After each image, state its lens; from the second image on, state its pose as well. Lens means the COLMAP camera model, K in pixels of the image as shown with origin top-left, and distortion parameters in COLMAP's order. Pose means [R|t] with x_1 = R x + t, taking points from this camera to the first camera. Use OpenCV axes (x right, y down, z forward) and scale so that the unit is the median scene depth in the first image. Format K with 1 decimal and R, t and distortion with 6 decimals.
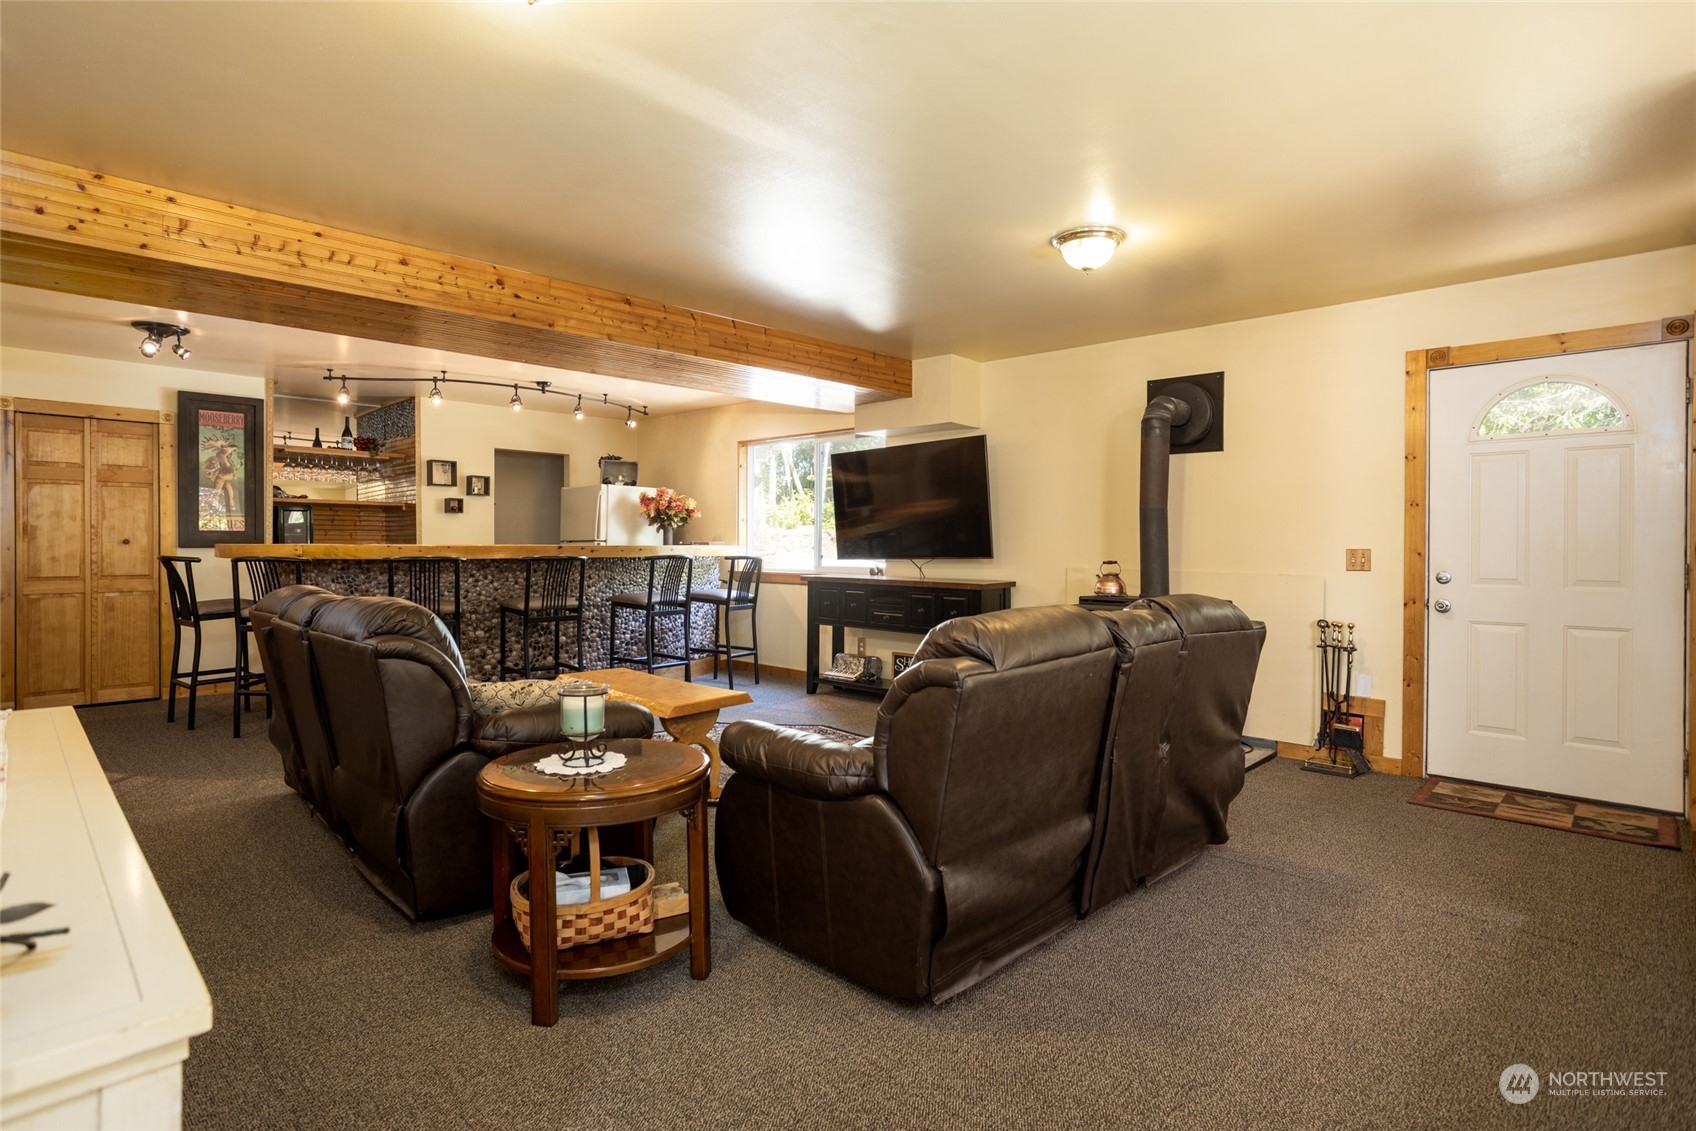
lens RADIAL K [[875.2, 0, 847.6], [0, 875.2, 555.6], [0, 0, 1]] dist [0.005917, 0.002993]
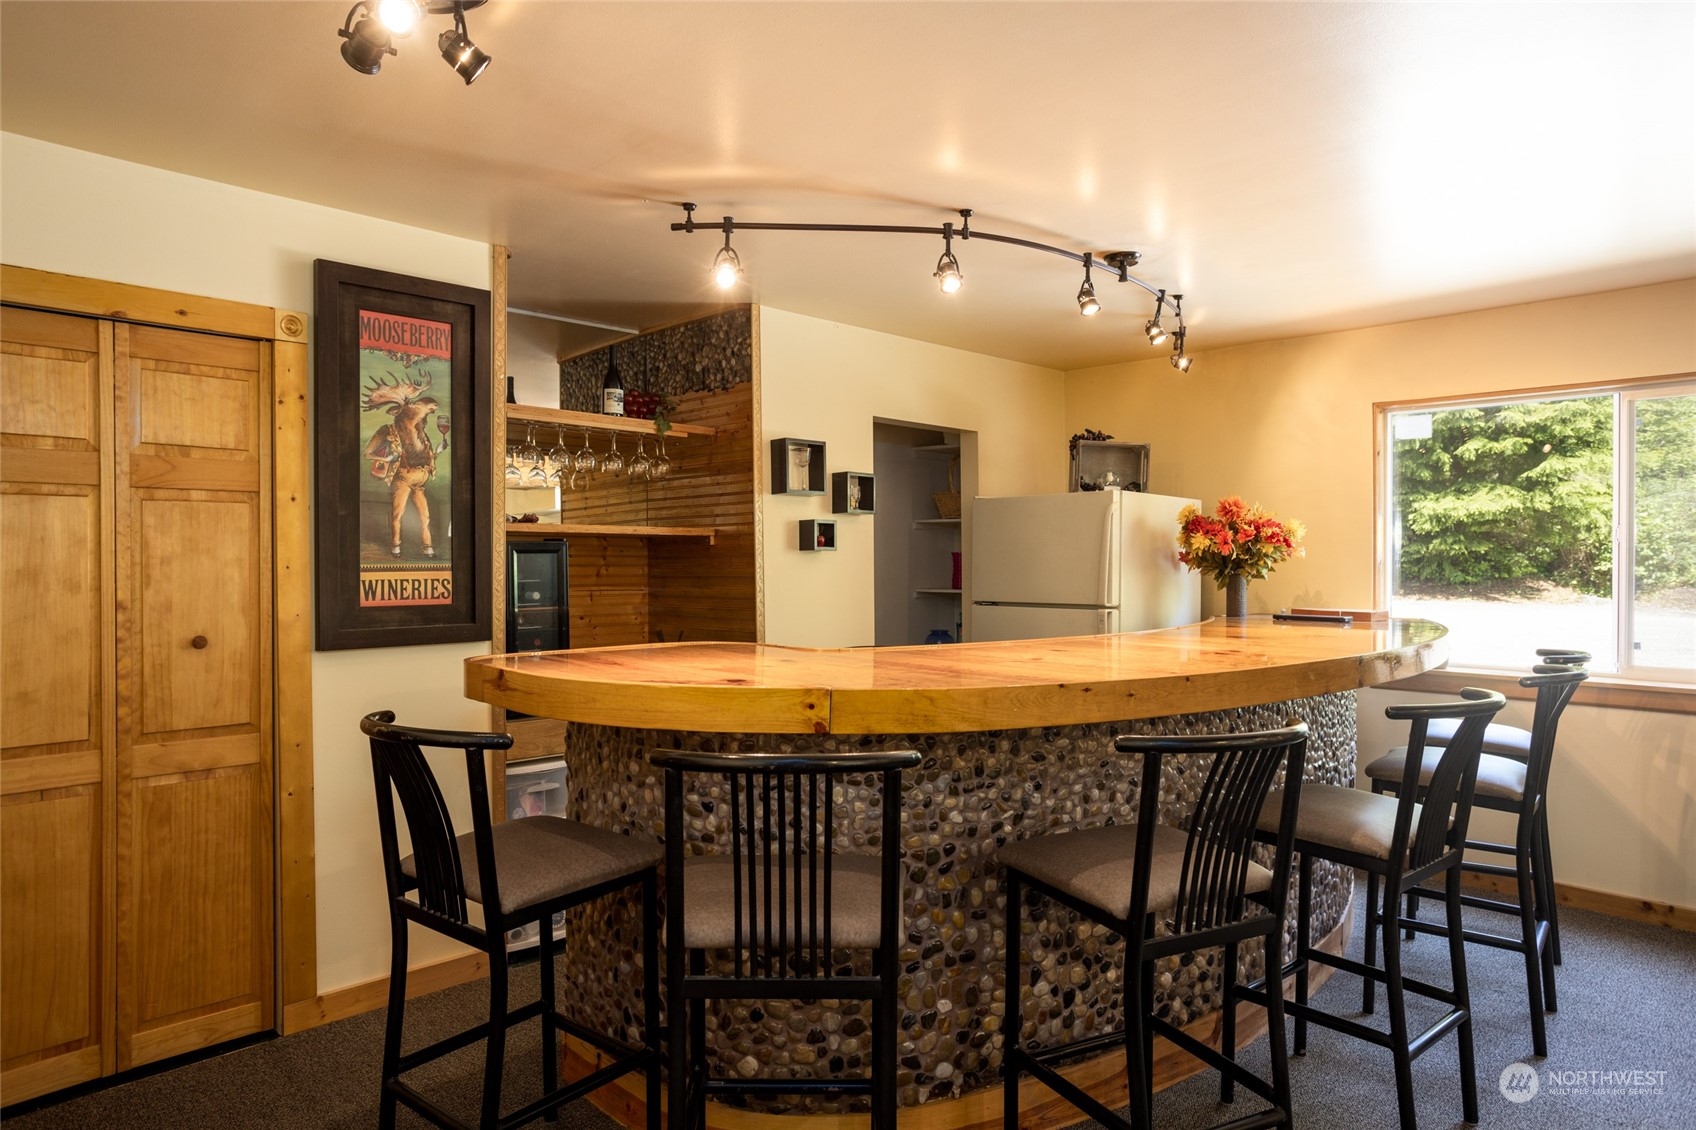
lens RADIAL K [[1012.3, 0, 849.1], [0, 1012.3, 569.9], [0, 0, 1]] dist [-0.006902, 0.003387]
pose [[0.999997, -0.002134, -0.001559, -0.516228], [0.002132, 0.999997, -0.001191, -0.044980], [0.001562, 0.001188, 0.999998, 0.538077]]
